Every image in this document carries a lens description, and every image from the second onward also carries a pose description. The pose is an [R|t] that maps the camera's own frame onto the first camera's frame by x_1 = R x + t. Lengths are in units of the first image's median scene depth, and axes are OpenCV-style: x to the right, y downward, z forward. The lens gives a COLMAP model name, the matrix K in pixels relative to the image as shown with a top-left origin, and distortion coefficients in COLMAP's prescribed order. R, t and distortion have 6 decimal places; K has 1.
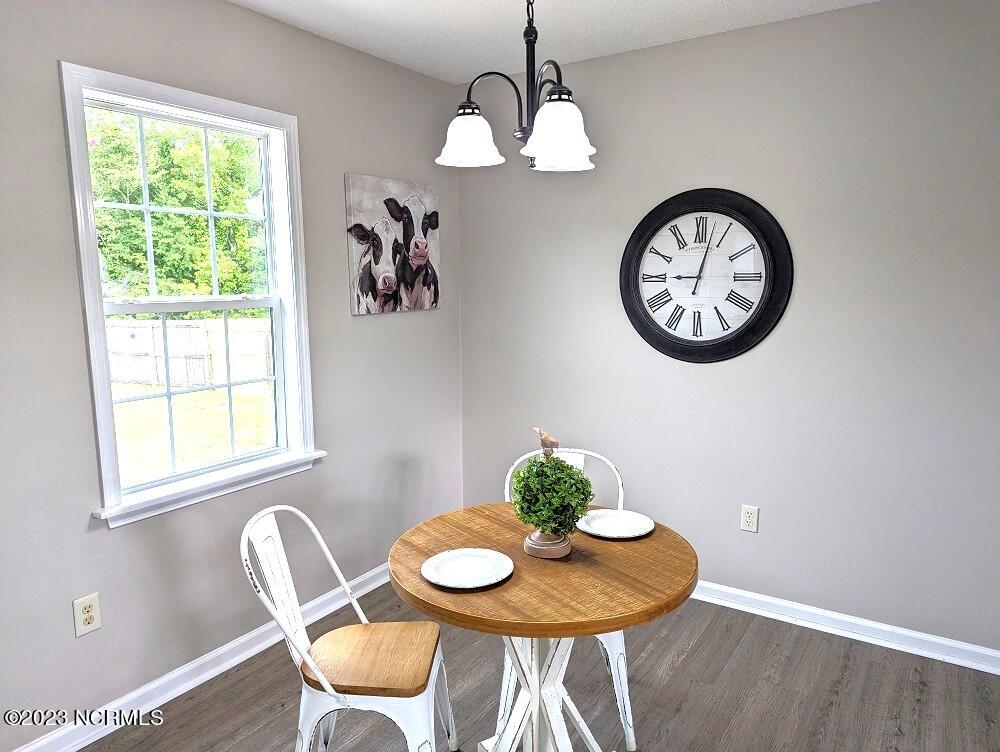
lens RADIAL K [[693.3, 0, 500.2], [0, 693.3, 358.8], [0, 0, 1]] dist [0.003886, -0.010579]
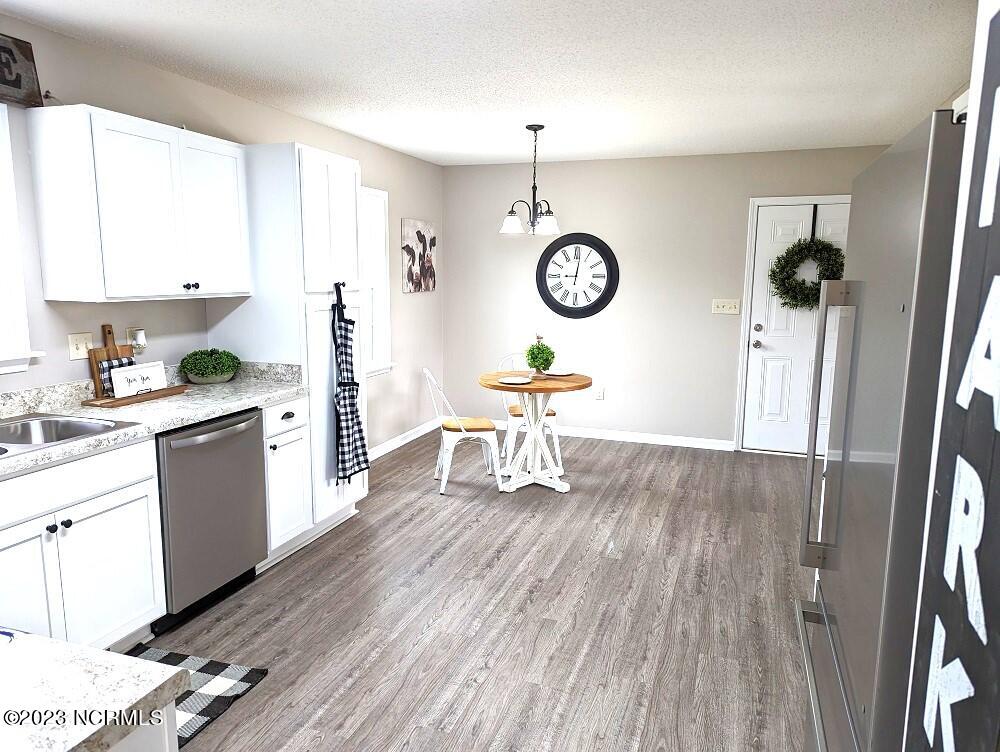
lens RADIAL K [[693.3, 0, 500.3], [0, 693.3, 373.0], [0, 0, 1]] dist [0.003886, -0.010579]
pose [[0.969439, -0.016635, 0.244769, -0.424597], [0.009182, 0.999460, 0.031561, 0.098995], [-0.245162, -0.028349, 0.969068, -0.910947]]
